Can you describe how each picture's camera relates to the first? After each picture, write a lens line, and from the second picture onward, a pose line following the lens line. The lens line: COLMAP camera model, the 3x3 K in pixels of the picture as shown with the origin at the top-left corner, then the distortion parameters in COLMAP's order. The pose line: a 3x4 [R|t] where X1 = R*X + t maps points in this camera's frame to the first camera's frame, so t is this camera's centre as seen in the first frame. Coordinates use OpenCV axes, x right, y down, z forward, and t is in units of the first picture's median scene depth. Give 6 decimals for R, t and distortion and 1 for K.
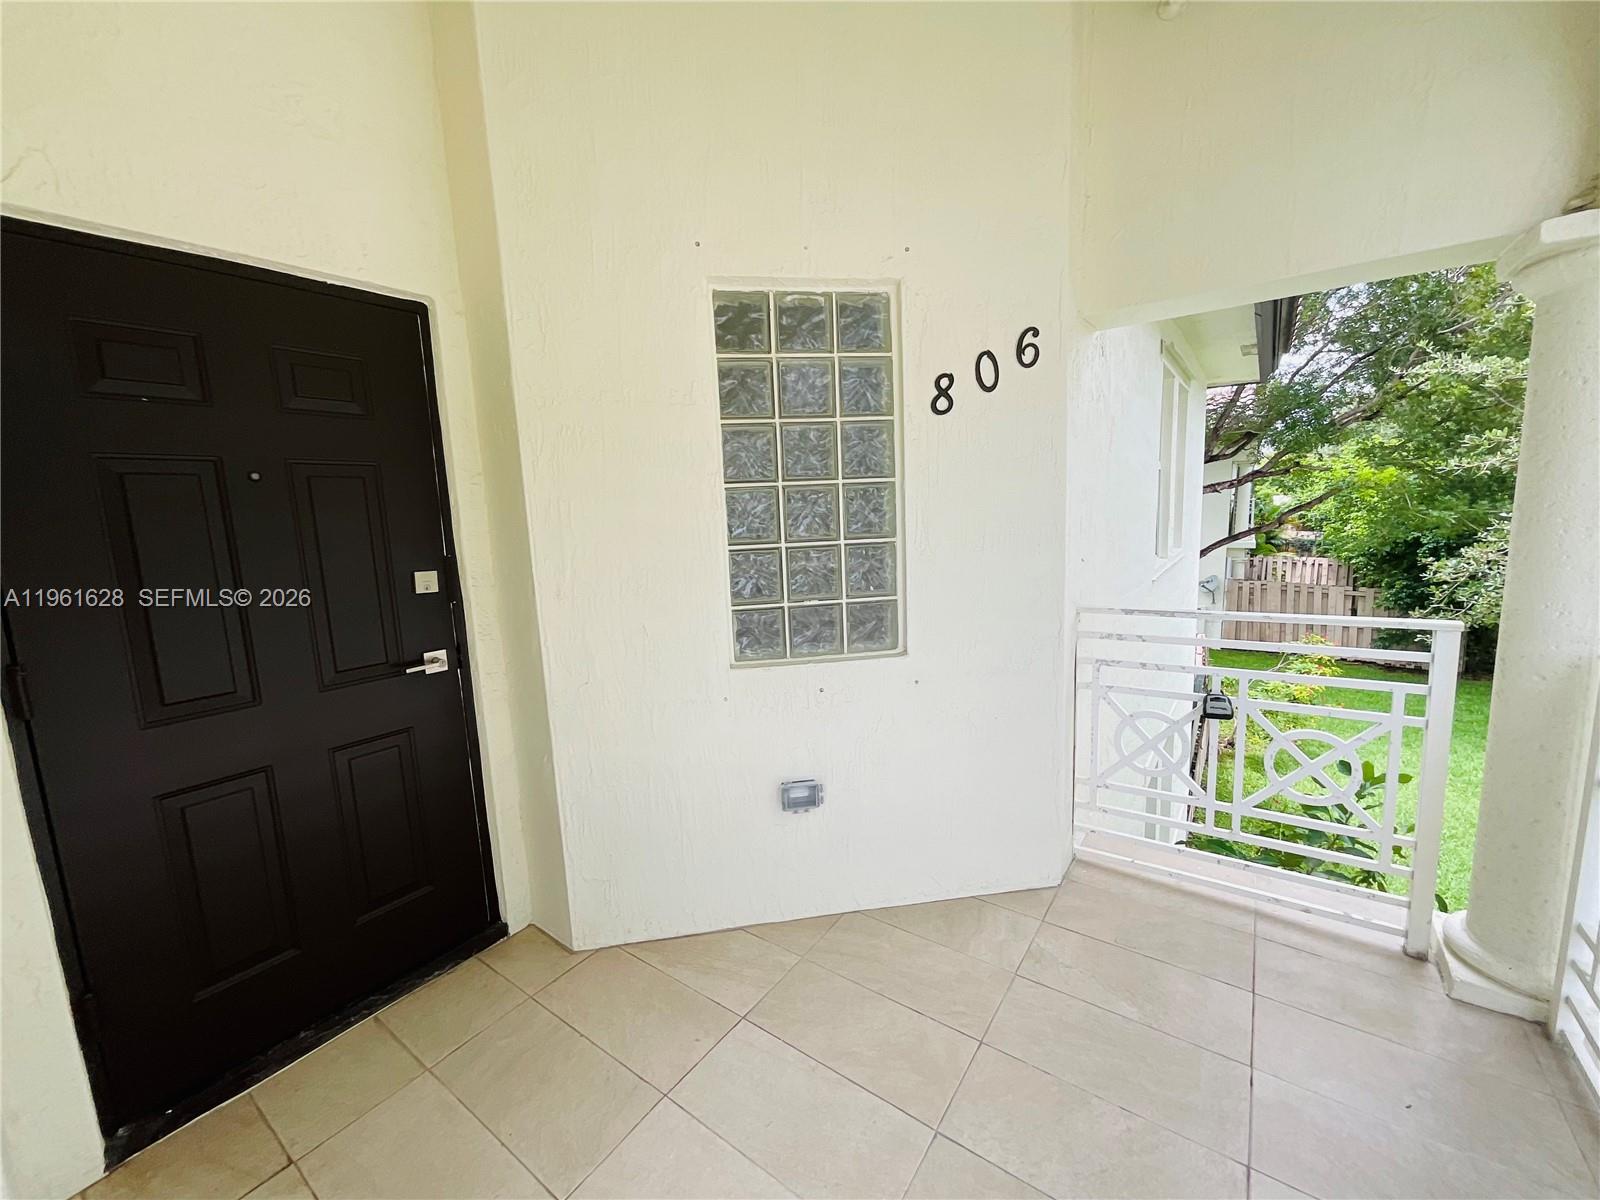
lens RADIAL K [[645.7, 0, 800.0], [0, 645.7, 600.0], [0, 0, 1]] dist [-0.002167, -0.000506]
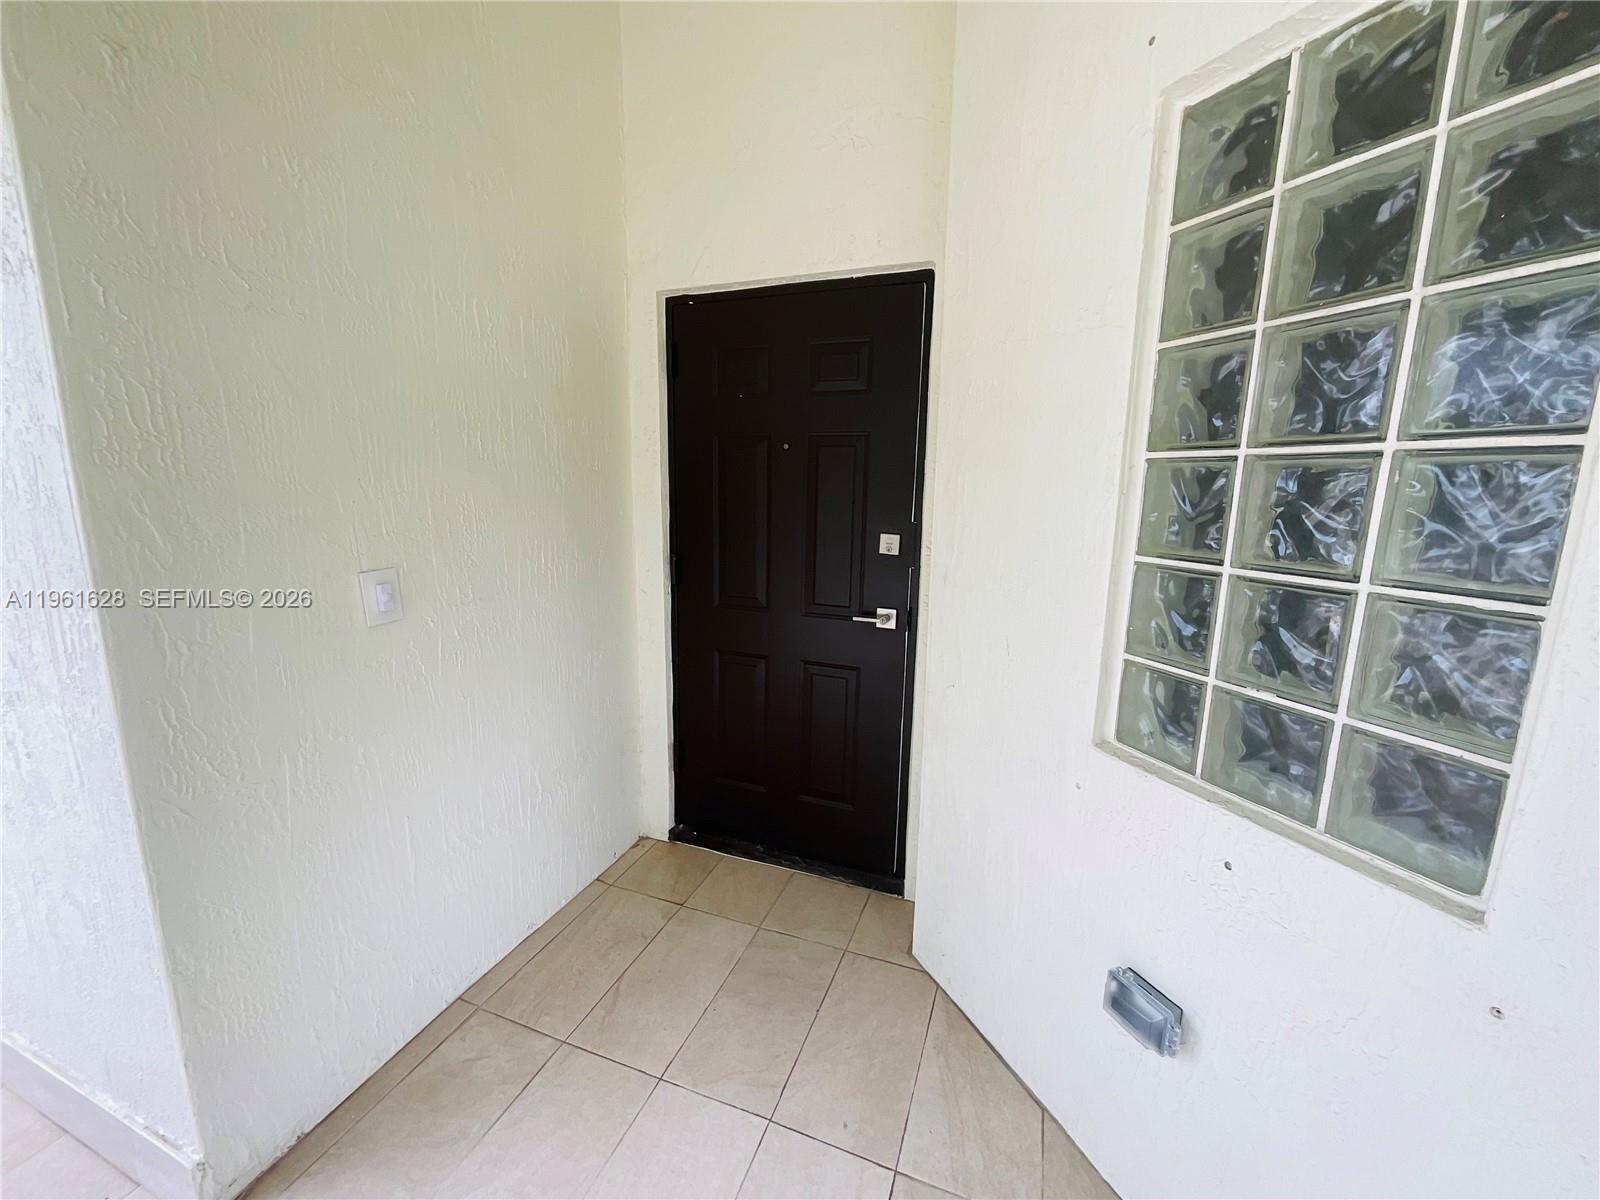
lens RADIAL K [[645.7, 0, 800.0], [0, 645.7, 600.0], [0, 0, 1]] dist [-0.002167, -0.000506]
pose [[0.247232, 0.212784, -0.945304, 0.411937], [-0.163698, 0.970739, 0.175696, -0.100078], [0.955029, 0.111306, 0.274830, 0.559078]]
